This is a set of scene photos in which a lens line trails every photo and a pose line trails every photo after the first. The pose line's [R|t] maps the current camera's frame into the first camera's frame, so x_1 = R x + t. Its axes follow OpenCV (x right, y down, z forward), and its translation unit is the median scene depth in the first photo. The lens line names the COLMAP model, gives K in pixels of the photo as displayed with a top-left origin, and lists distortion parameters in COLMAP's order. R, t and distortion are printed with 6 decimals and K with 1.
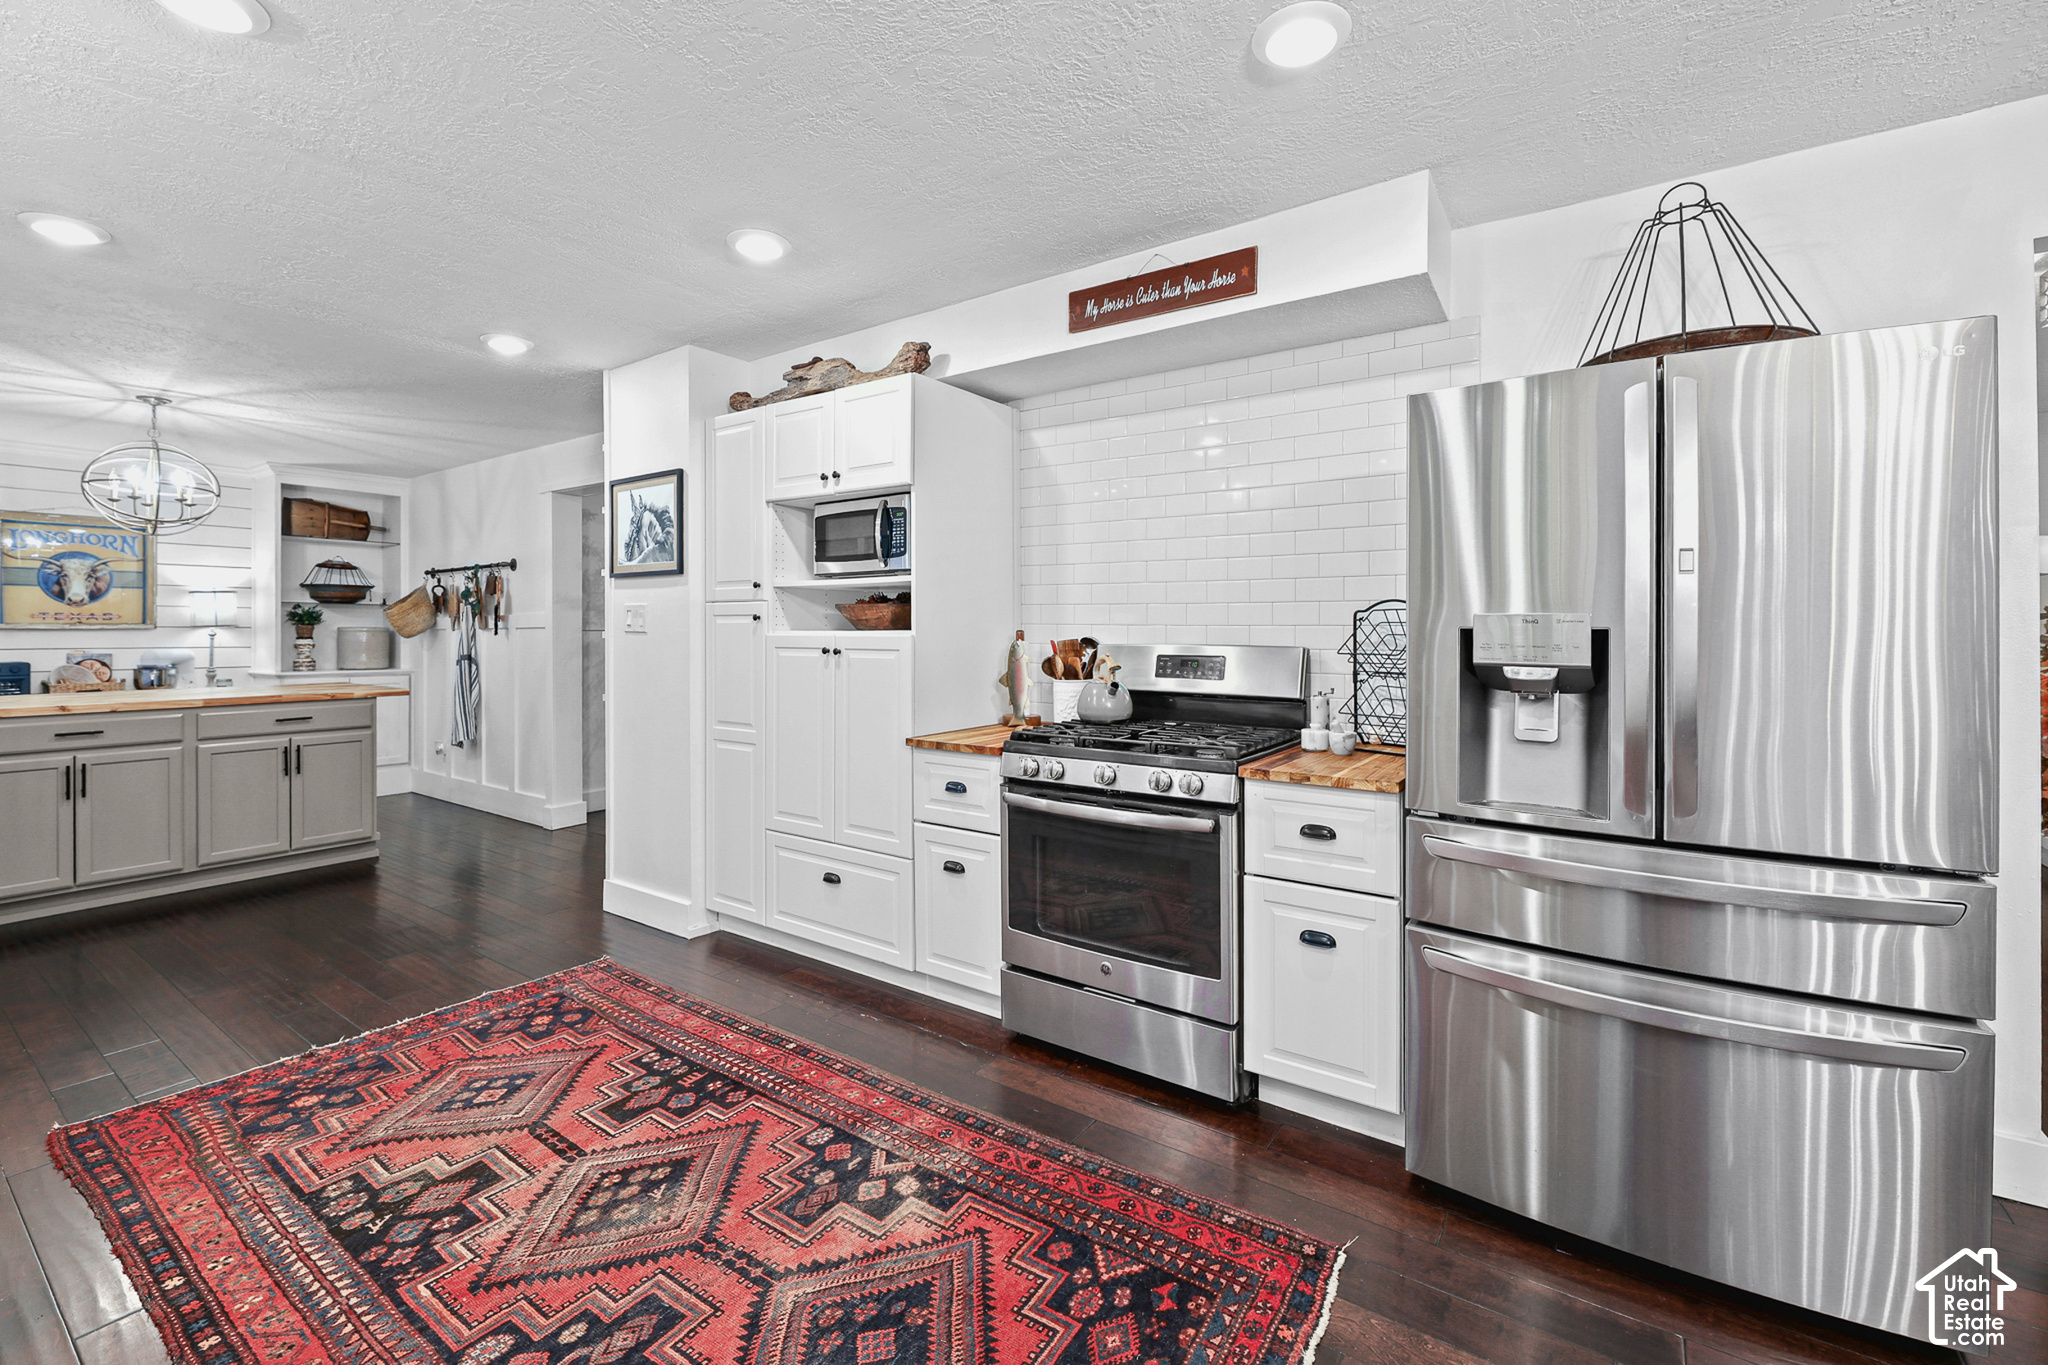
lens RADIAL K [[815.5, 0, 962.0], [0, 815.5, 634.2], [0, 0, 1]] dist [0.001365, -0.000904]
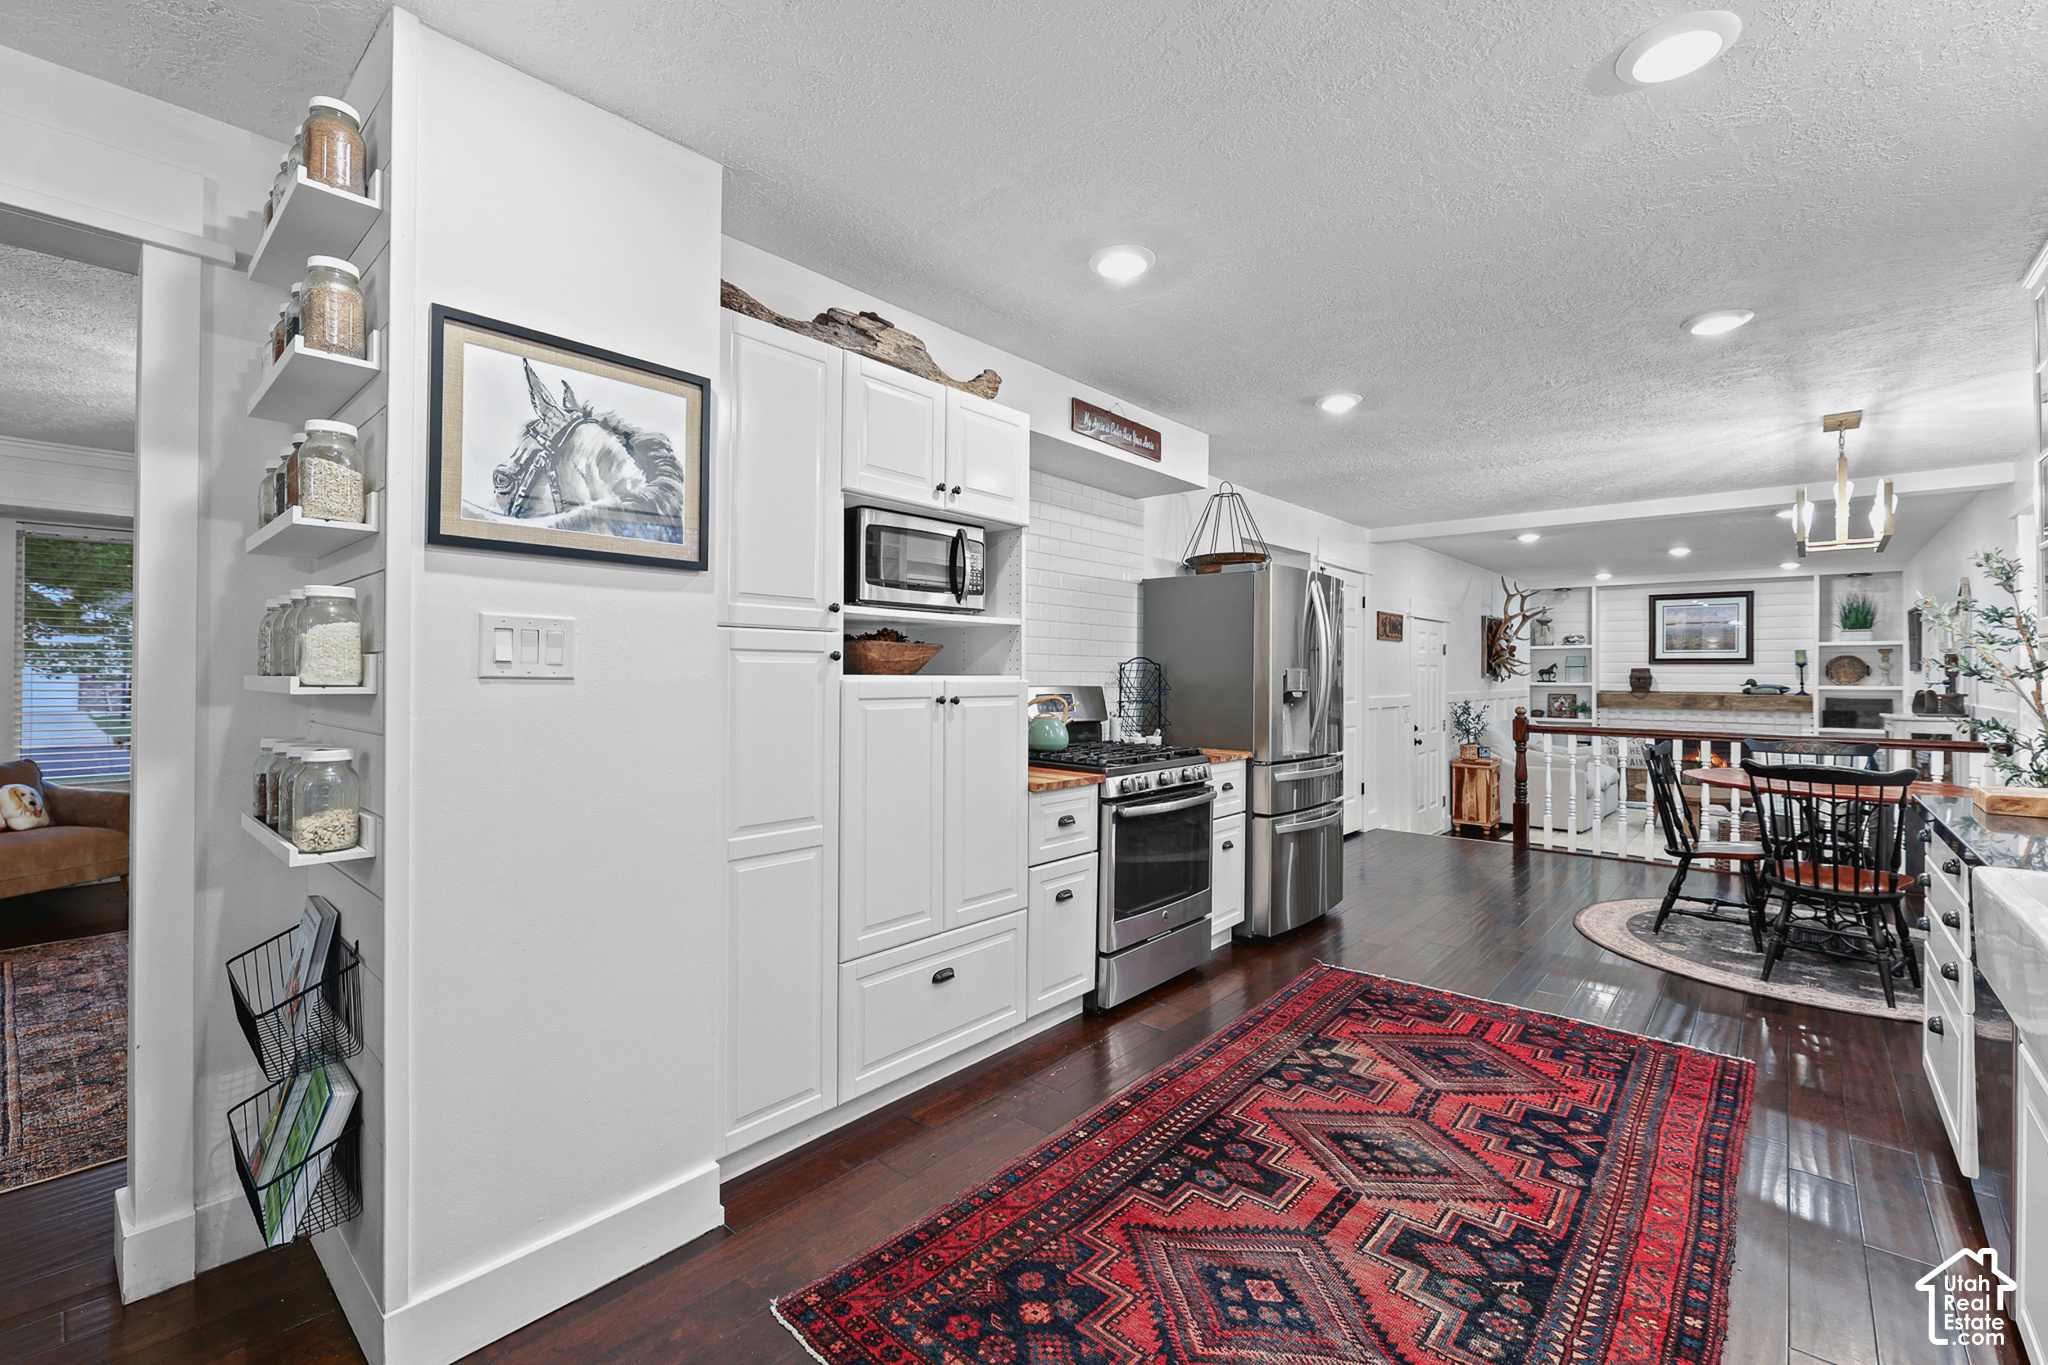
lens RADIAL K [[863.3, 0, 1020.3], [0, 863.3, 675.7], [0, 0, 1]] dist [0.000164, -0.000143]
pose [[0.115224, 0.000391, 0.993339, -1.415386], [0.003033, 0.999995, -0.000745, -0.004234], [-0.993335, 0.003098, 0.115222, 1.143352]]
